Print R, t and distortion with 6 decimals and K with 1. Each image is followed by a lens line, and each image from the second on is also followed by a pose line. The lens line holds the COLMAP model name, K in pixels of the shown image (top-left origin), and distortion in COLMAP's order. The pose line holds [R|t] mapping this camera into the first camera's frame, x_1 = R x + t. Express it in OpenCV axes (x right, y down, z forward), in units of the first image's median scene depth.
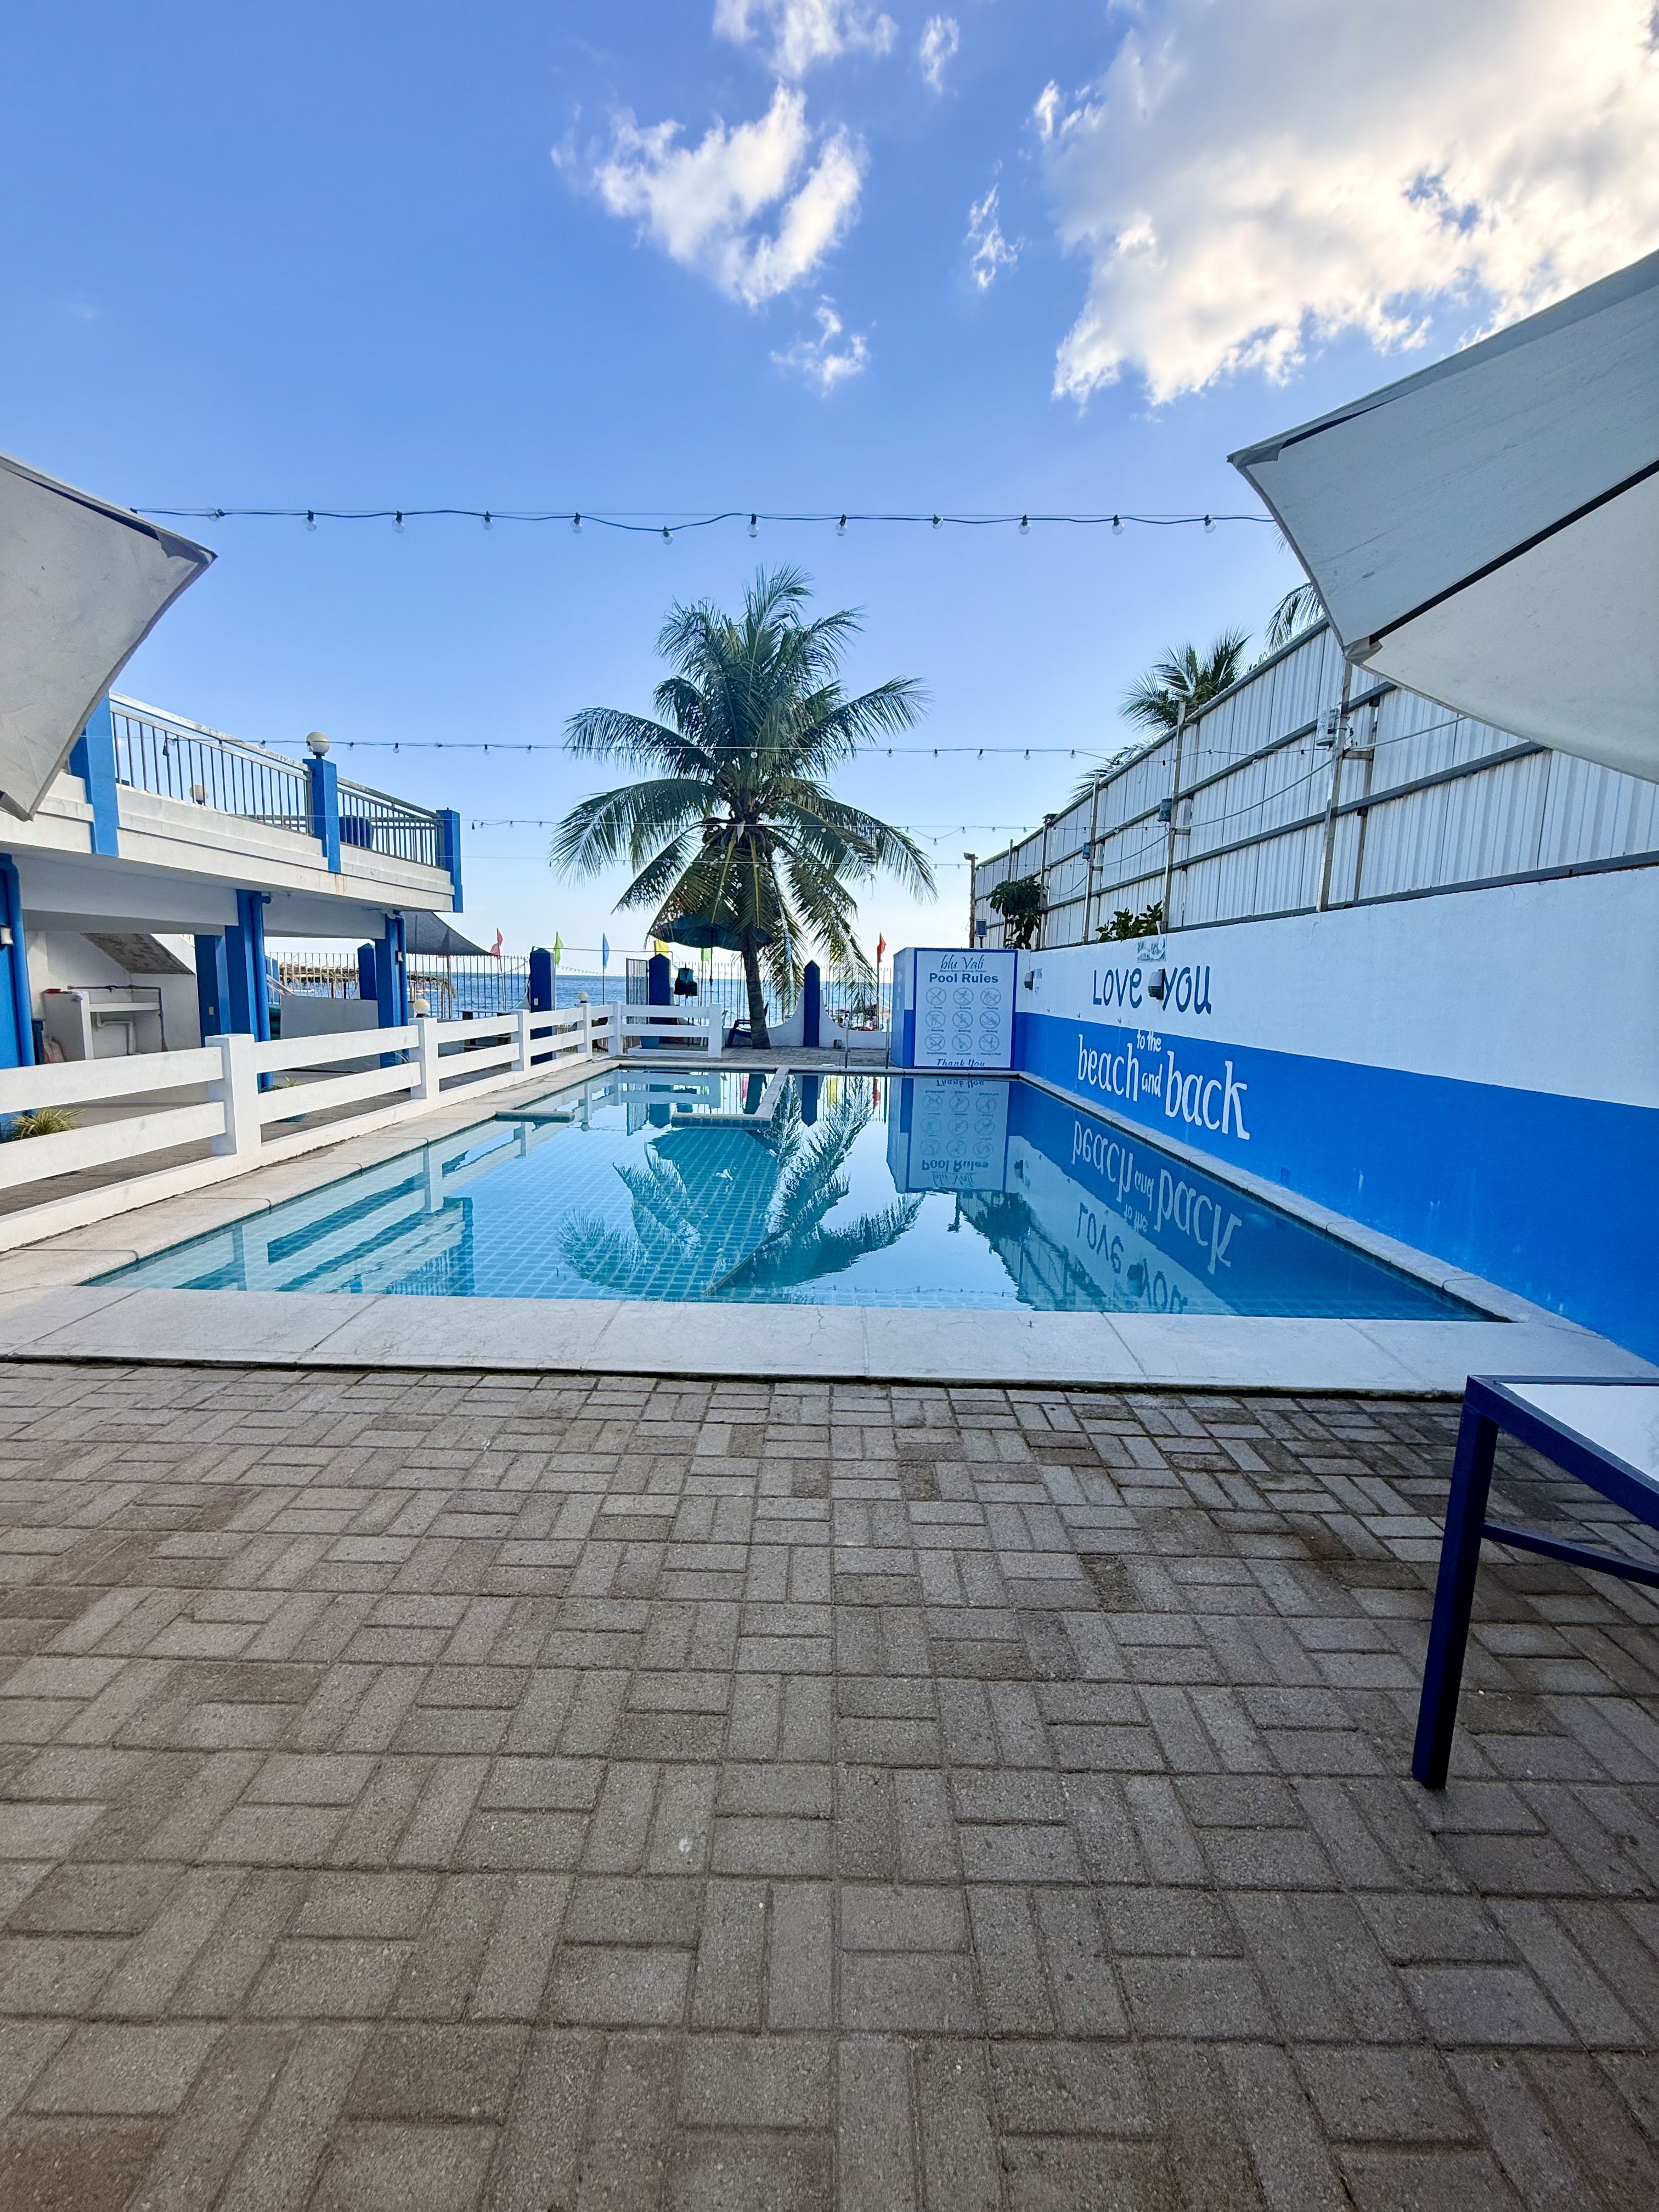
lens RADIAL K [[881.9, 0, 825.9], [0, 881.9, 1102.3], [0, 0, 1]] dist [-0.001791, 0.000282]
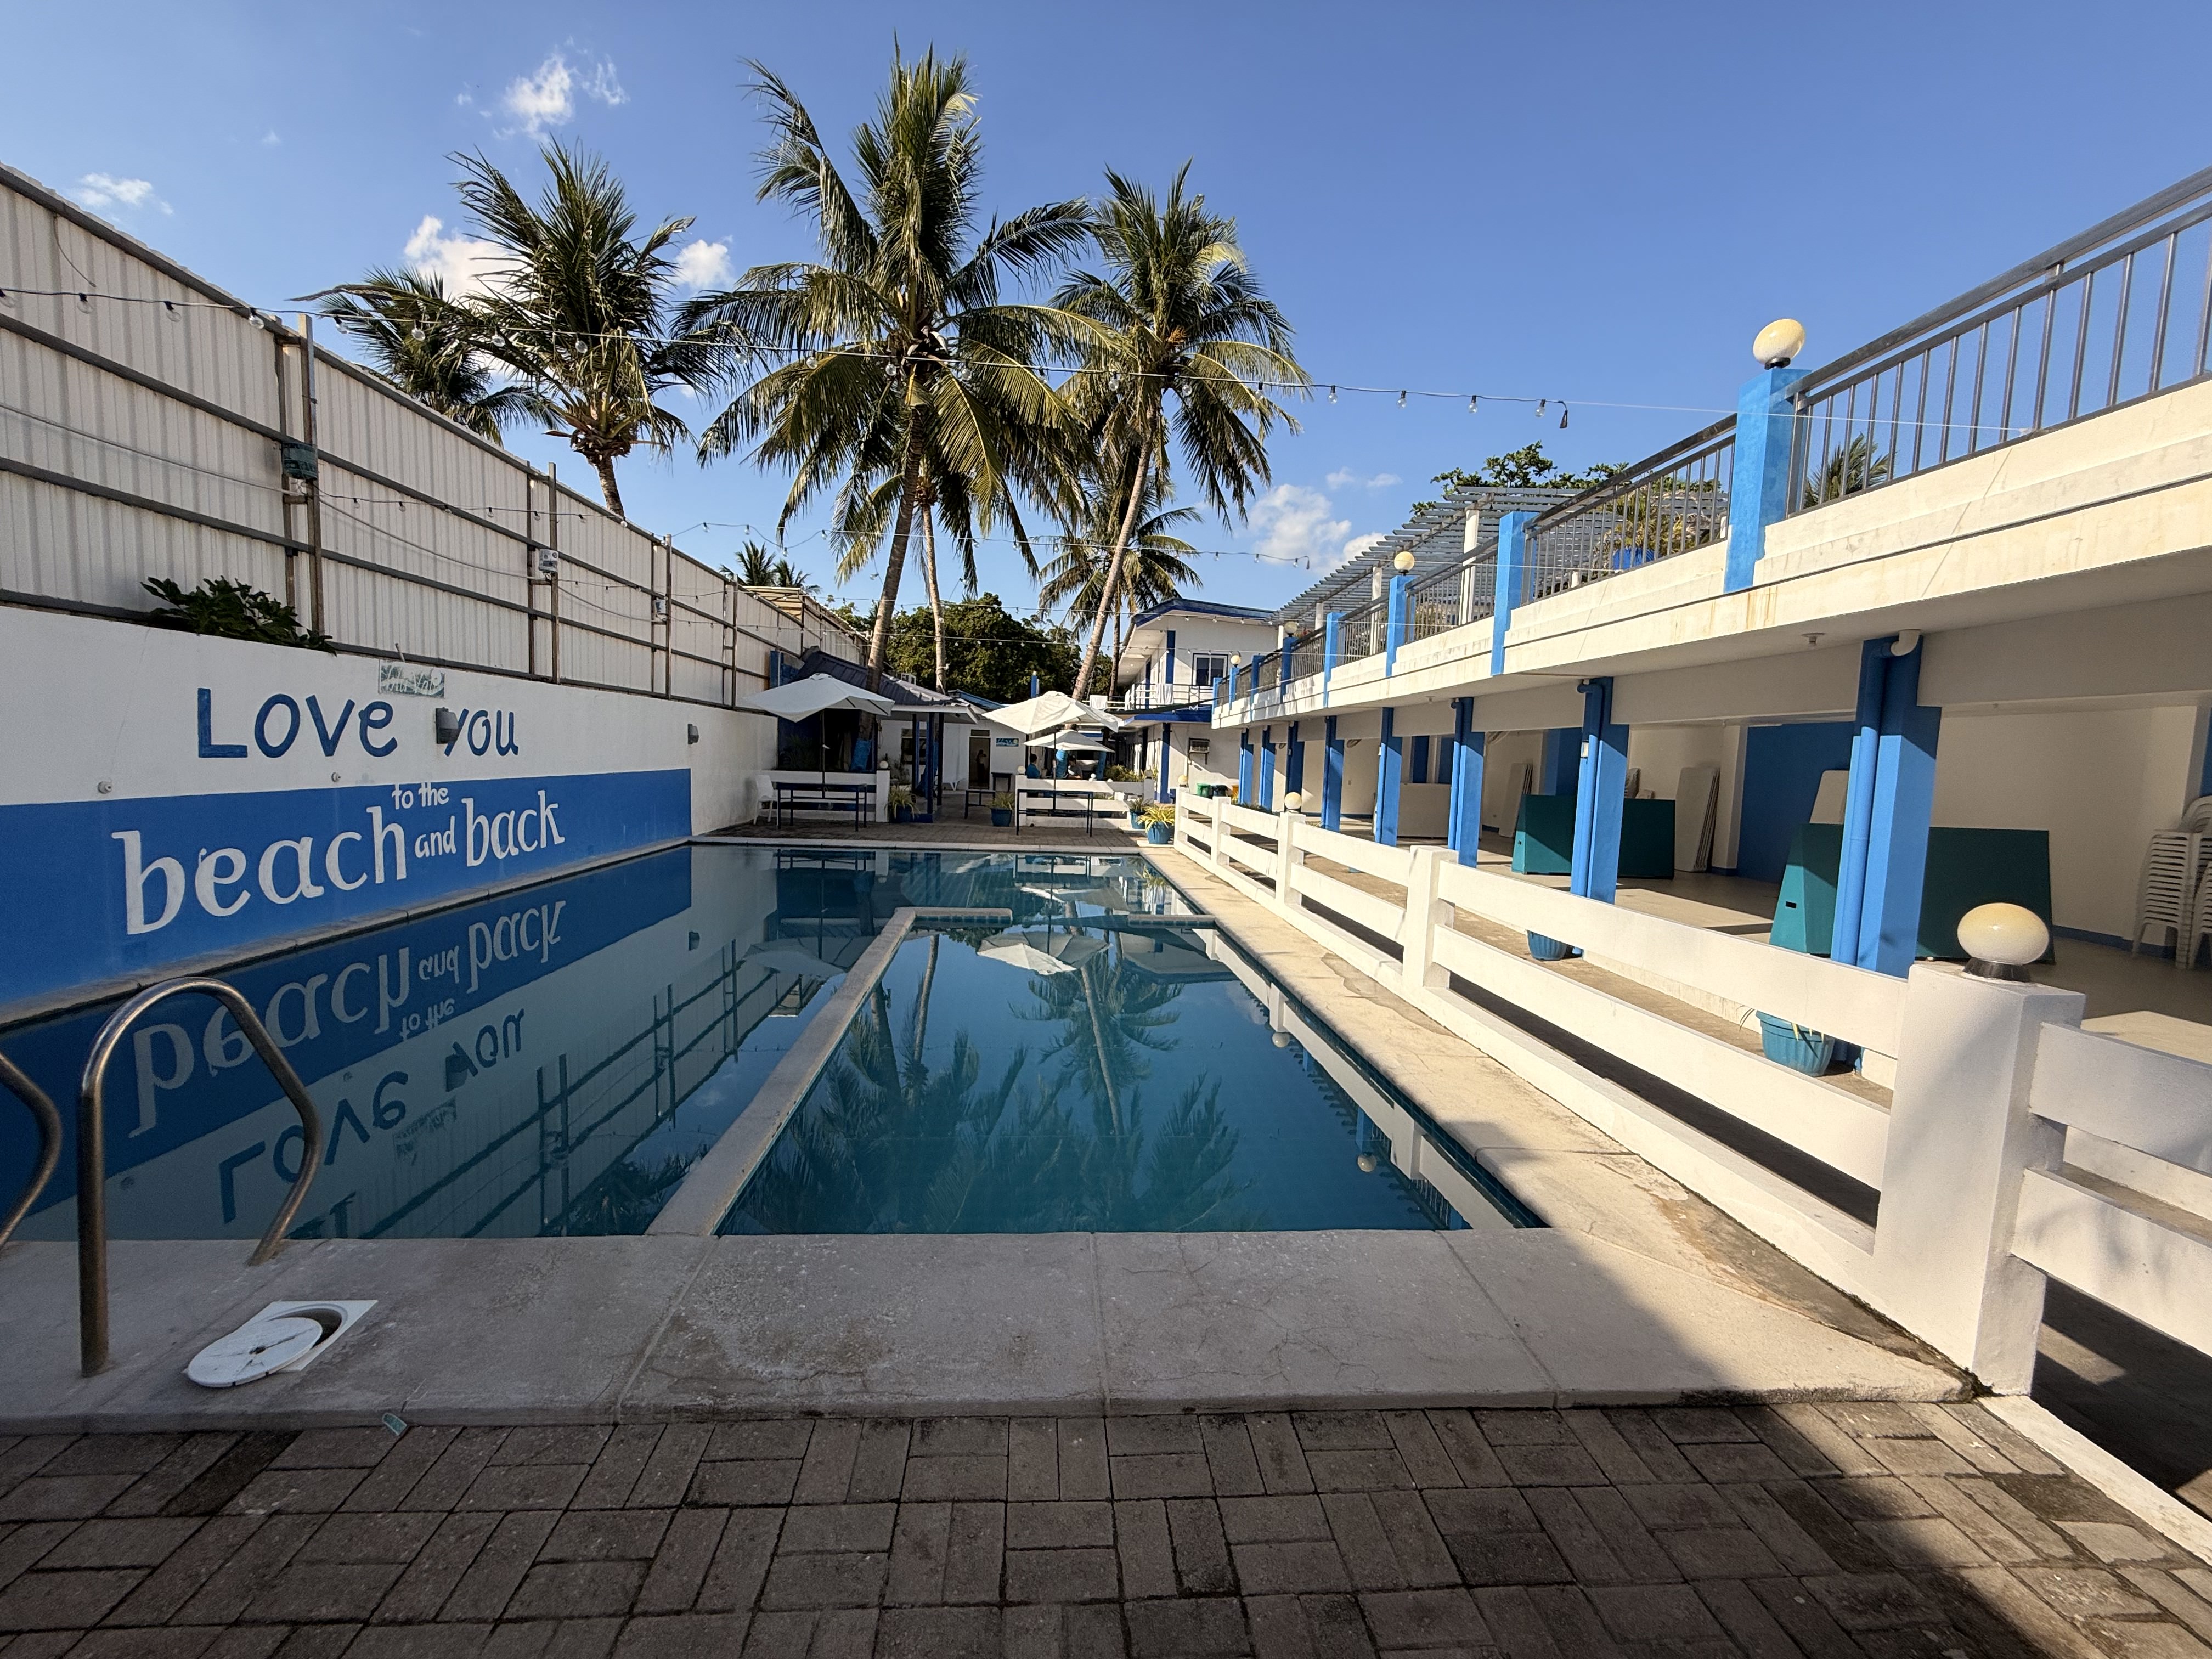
lens RADIAL K [[881.9, 0, 1098.1], [0, 881.9, 835.9], [0, 0, 1]] dist [-0.001791, 0.000282]
pose [[-0.994778, -0.050885, -0.088475, -0.199707], [-0.069879, 0.971381, 0.227017, -0.289562], [0.074391, 0.232014, -0.969864, 2.046816]]
